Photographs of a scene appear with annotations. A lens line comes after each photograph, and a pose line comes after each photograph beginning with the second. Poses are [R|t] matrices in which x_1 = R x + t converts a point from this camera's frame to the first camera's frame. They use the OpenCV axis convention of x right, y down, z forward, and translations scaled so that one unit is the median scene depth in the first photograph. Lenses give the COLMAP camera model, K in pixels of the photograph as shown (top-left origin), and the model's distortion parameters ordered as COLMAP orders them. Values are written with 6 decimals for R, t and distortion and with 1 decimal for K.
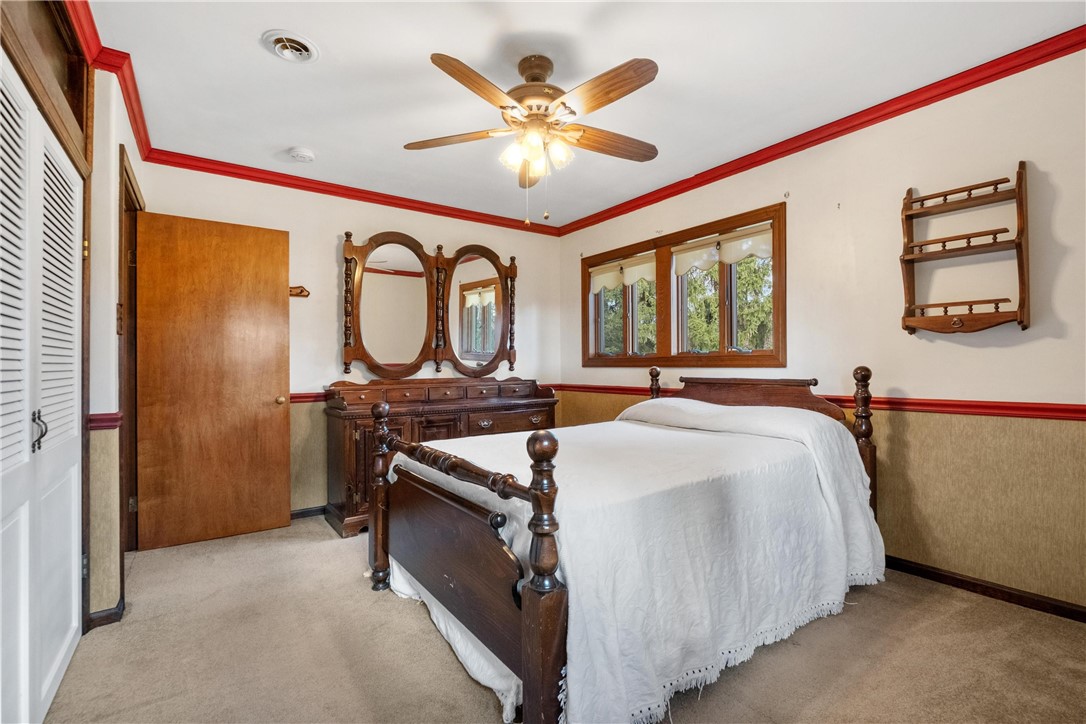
lens RADIAL K [[478.0, 0, 537.2], [0, 478.0, 362.7], [0, 0, 1]] dist [-0.013158, 0.000315]
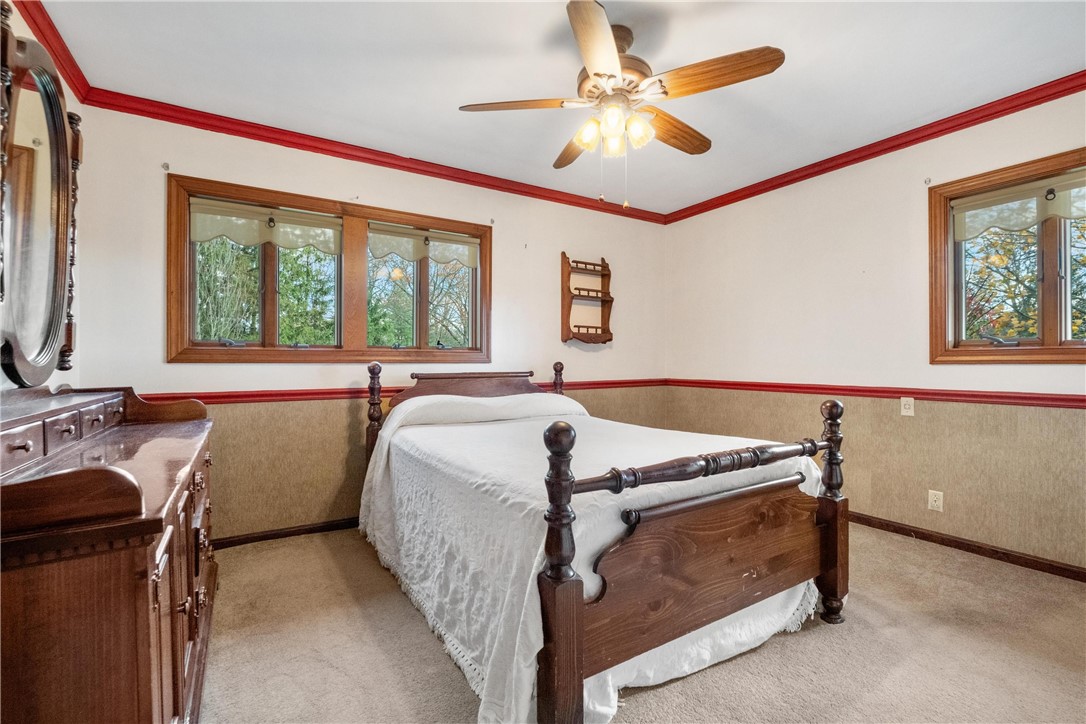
lens RADIAL K [[478.0, 0, 539.2], [0, 478.0, 362.2], [0, 0, 1]] dist [-0.013158, 0.000315]
pose [[0.074144, 0.001482, 0.997246, -0.598746], [-0.009260, 0.999957, -0.000798, 0.007138], [-0.997205, -0.009175, 0.074154, 0.684977]]
